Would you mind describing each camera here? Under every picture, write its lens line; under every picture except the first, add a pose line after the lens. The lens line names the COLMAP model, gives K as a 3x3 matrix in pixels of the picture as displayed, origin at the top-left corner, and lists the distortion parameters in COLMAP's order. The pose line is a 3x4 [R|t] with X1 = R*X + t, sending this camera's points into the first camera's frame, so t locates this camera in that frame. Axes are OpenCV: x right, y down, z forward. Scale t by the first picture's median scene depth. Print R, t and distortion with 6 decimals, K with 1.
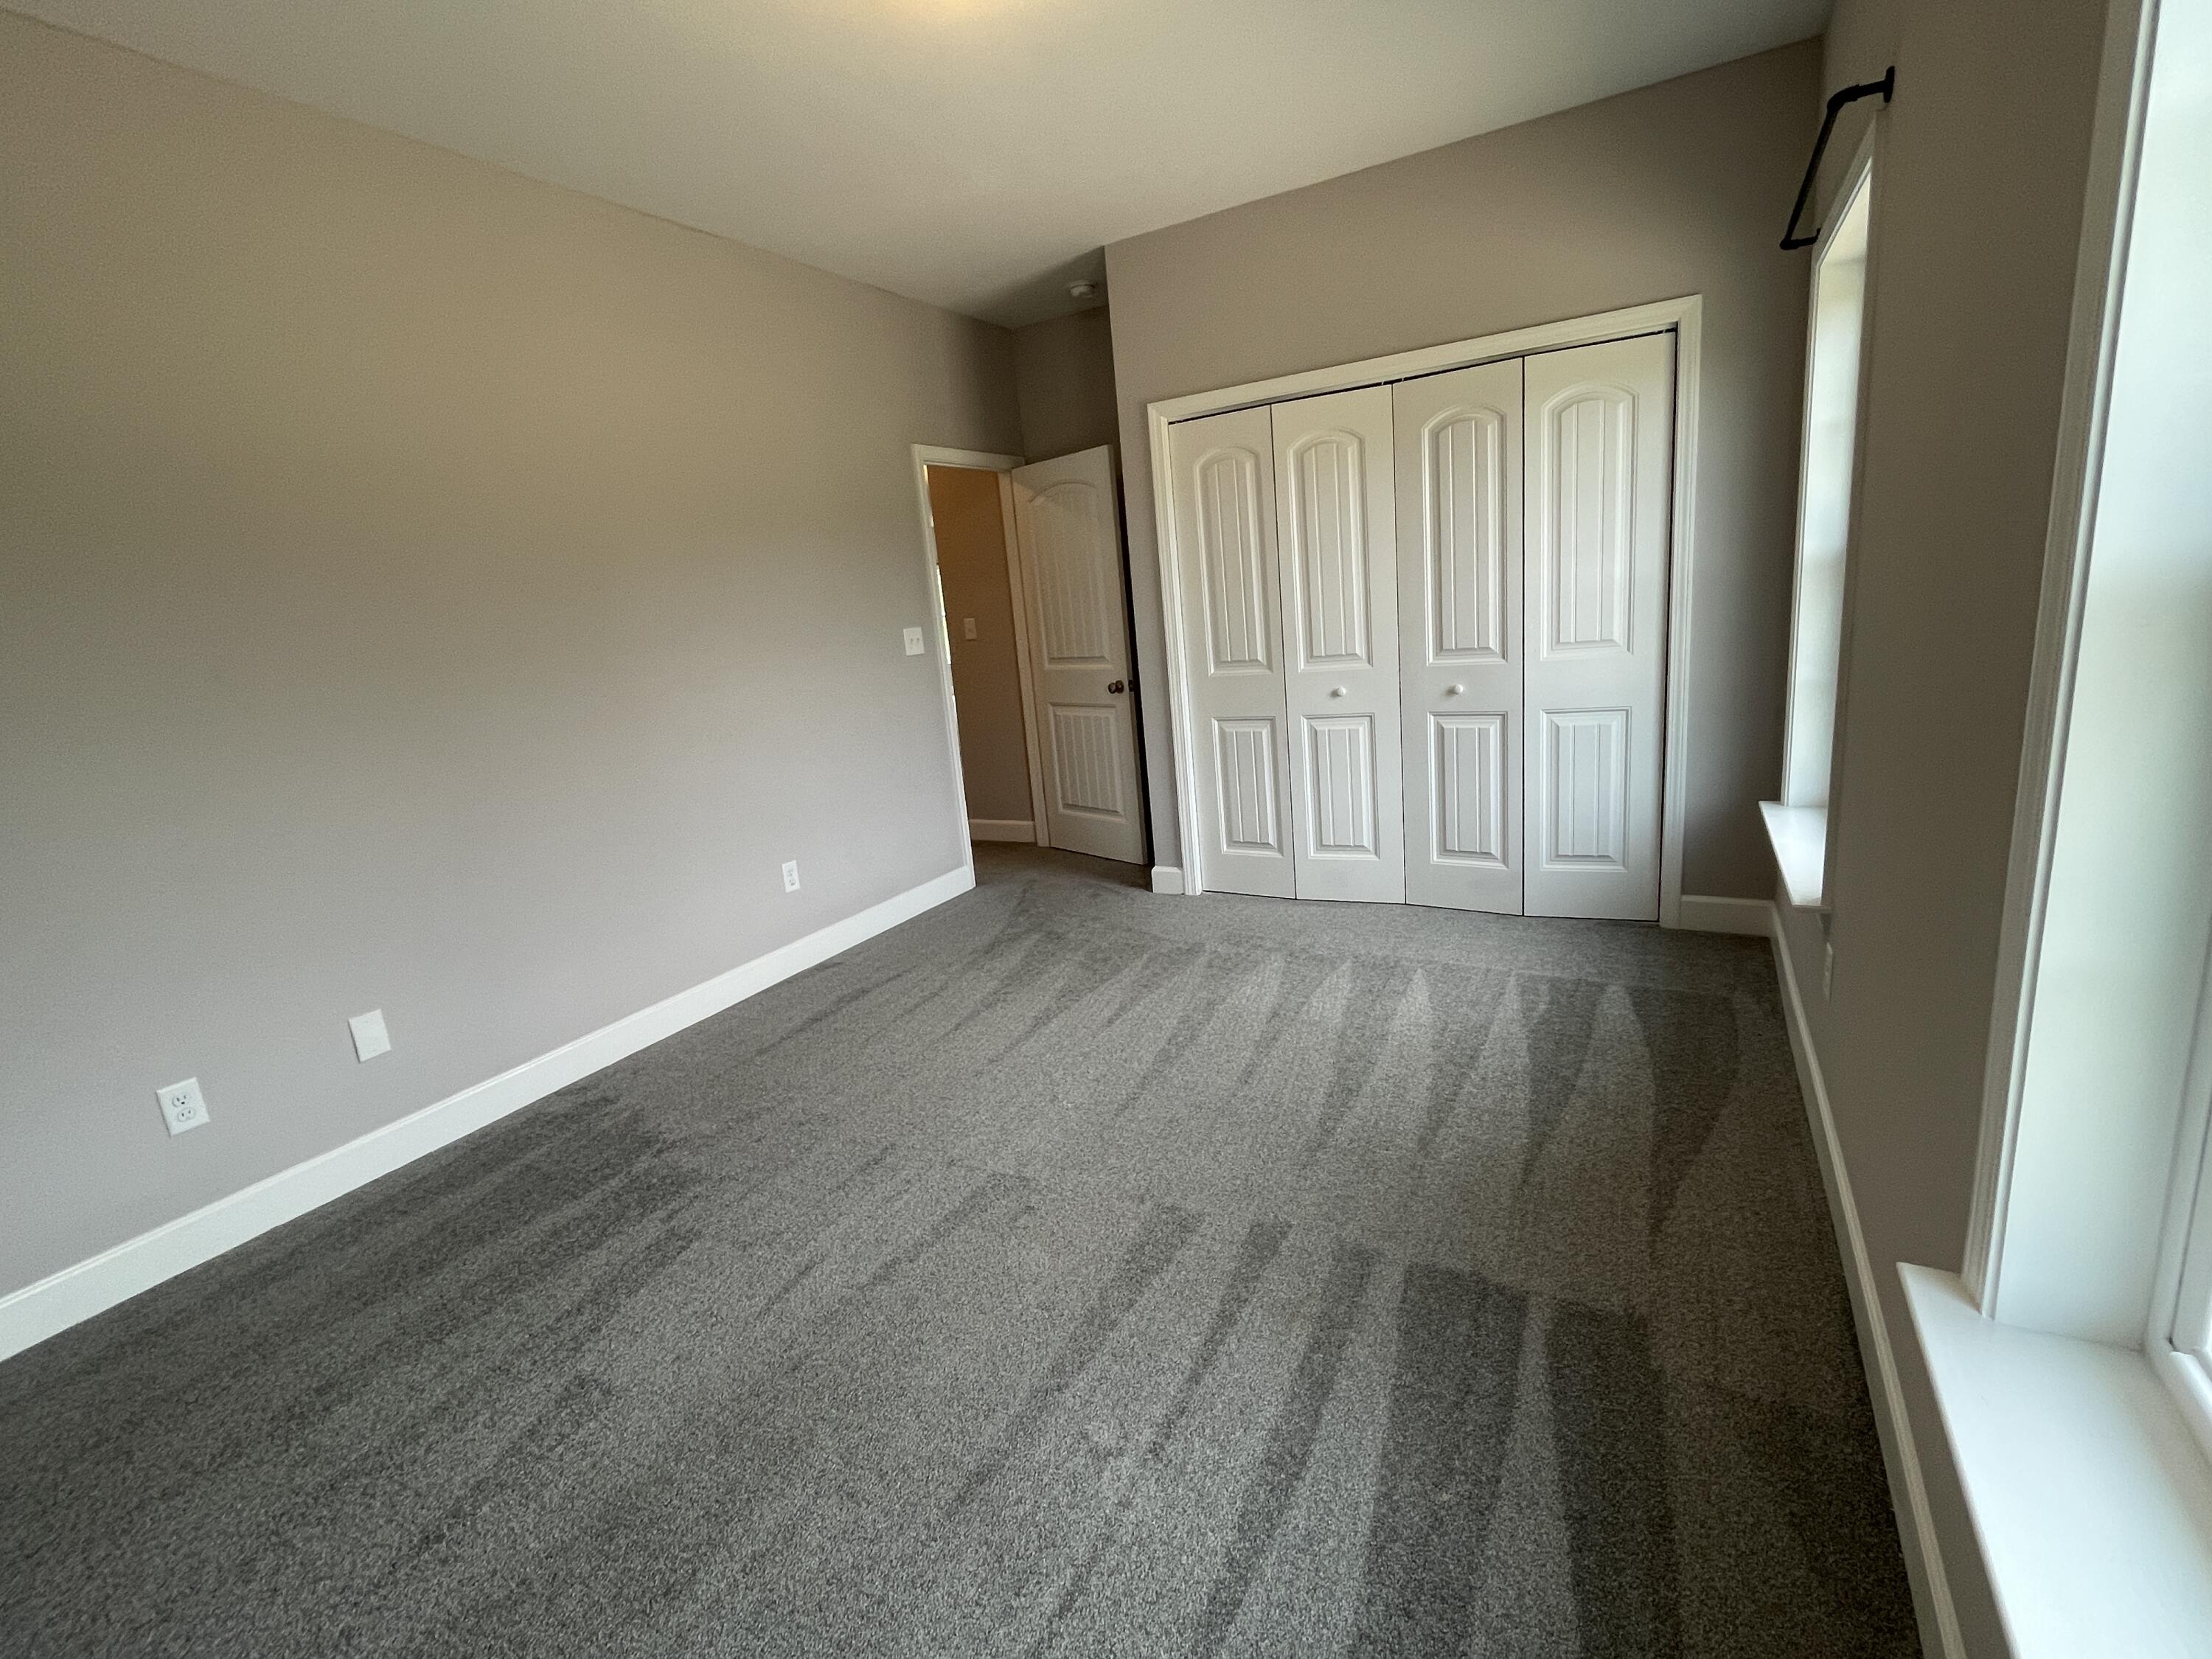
lens RADIAL K [[969.4, 0, 1106.0], [0, 969.4, 829.5], [0, 0, 1]] dist [0.000084, -0.000020]
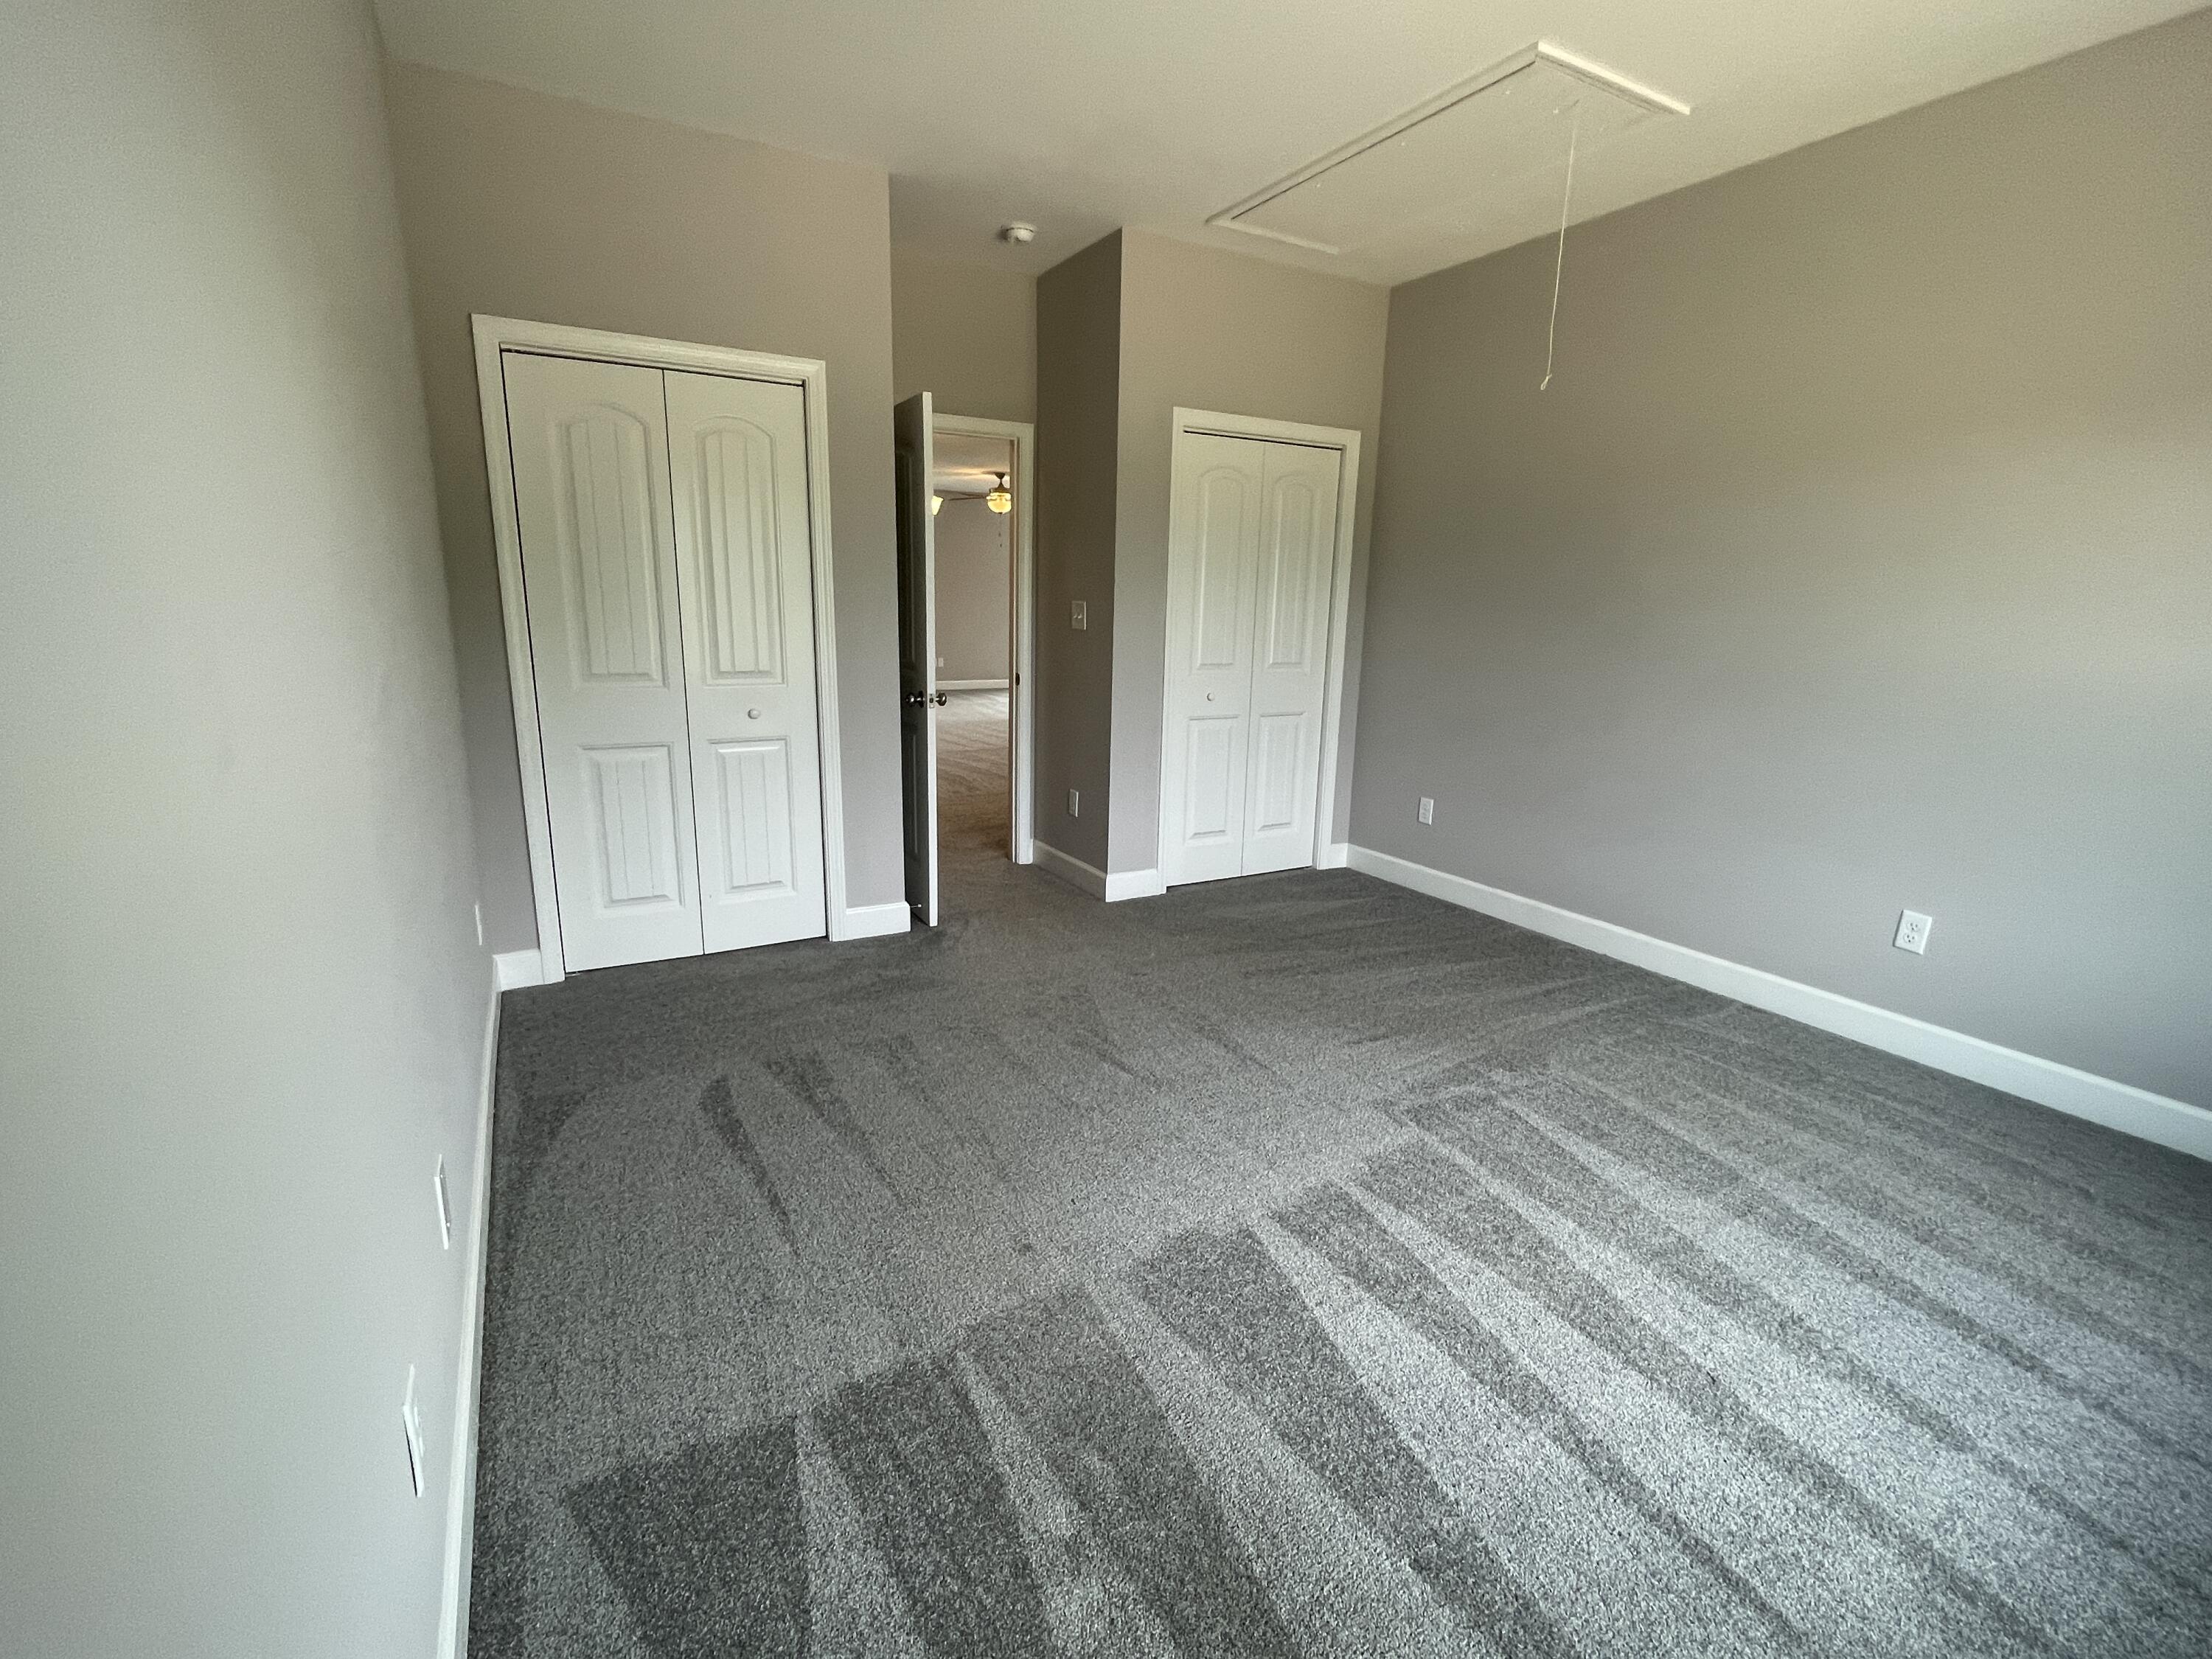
lens RADIAL K [[1039.8, 0, 1106.0], [0, 1039.8, 829.5], [0, 0, 1]] dist [-0.001611, -0.000184]
pose [[0.514225, -0.086922, 0.853239, -0.404471], [0.126469, 0.991660, 0.024803, -0.016749], [-0.848280, 0.095154, 0.520930, 0.230890]]
